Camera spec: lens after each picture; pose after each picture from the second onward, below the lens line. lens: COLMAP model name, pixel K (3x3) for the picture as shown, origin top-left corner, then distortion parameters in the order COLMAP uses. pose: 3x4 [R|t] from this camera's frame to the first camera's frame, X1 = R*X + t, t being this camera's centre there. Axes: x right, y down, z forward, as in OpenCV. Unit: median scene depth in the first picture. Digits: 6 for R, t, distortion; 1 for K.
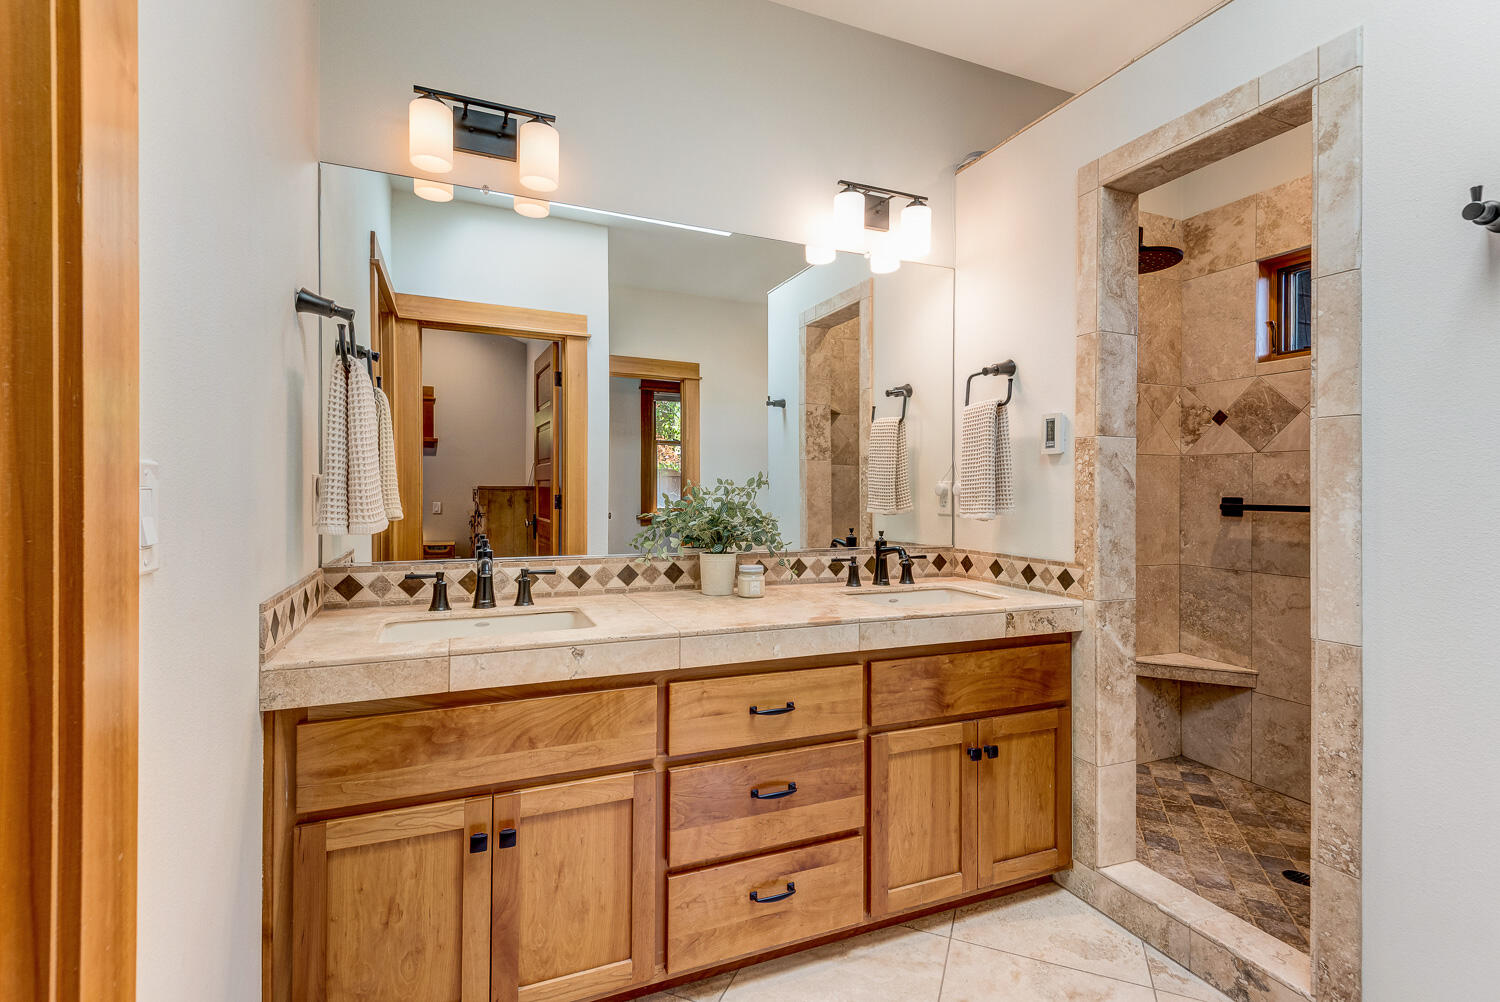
lens RADIAL K [[696.5, 0, 752.6], [0, 696.5, 494.8], [0, 0, 1]] dist [0.018755, -0.003360]
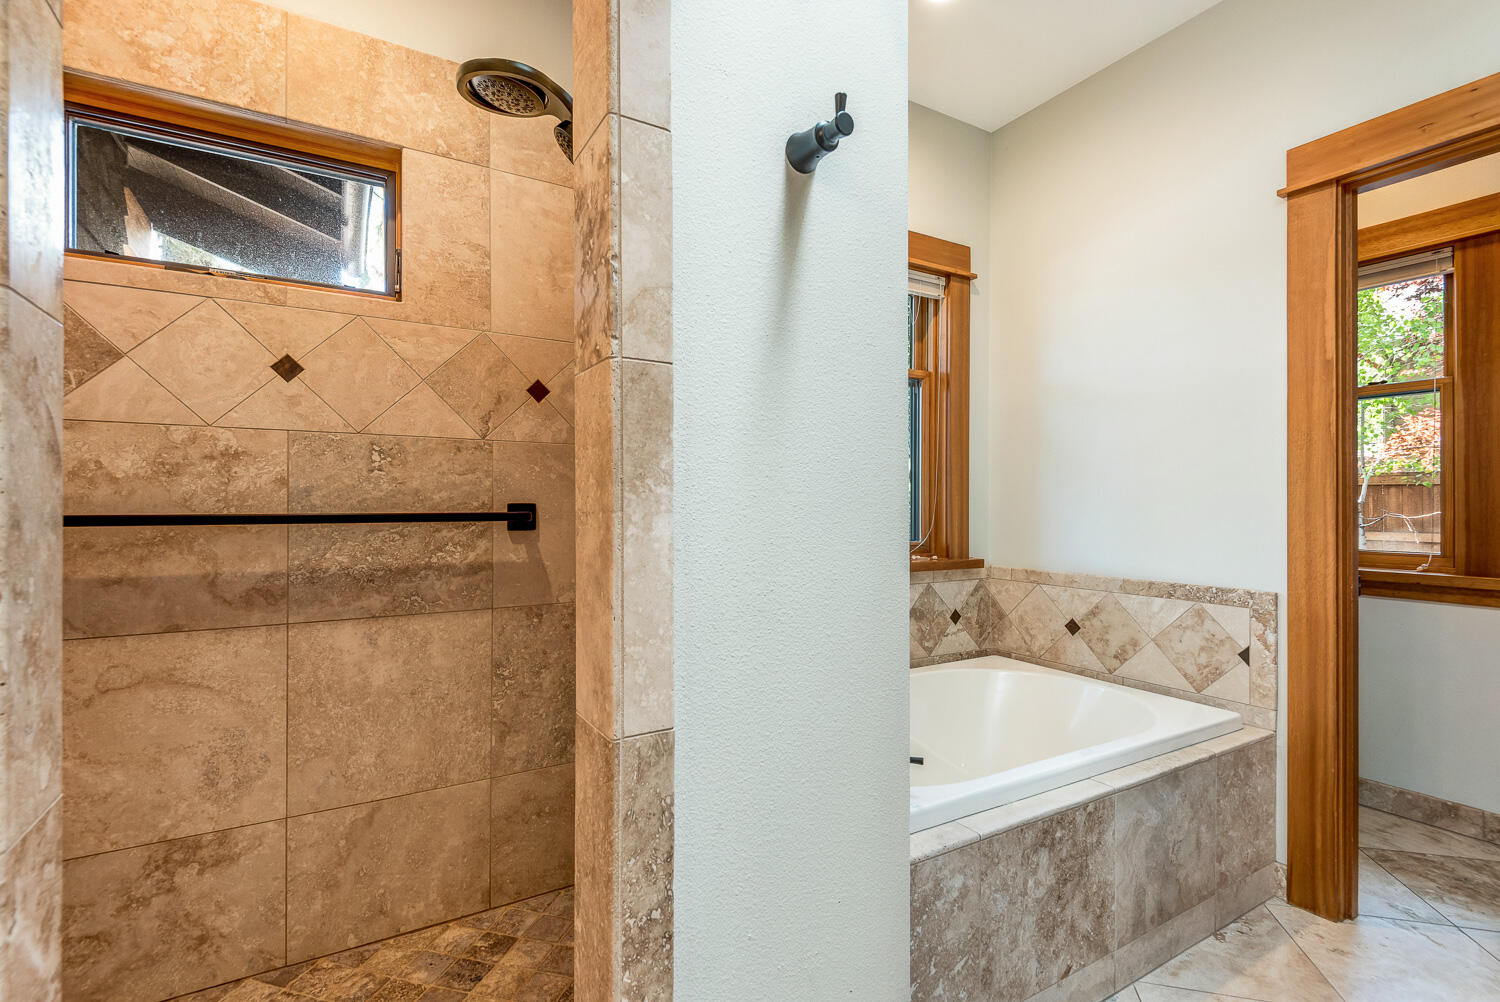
lens RADIAL K [[696.5, 0, 750.2], [0, 696.5, 501.5], [0, 0, 1]] dist [0.018755, -0.003360]
pose [[-0.124005, 0.002240, 0.992279, 0.219313], [0.002162, 0.999996, -0.001987, 0.011631], [-0.992279, 0.001898, -0.124009, 0.978583]]
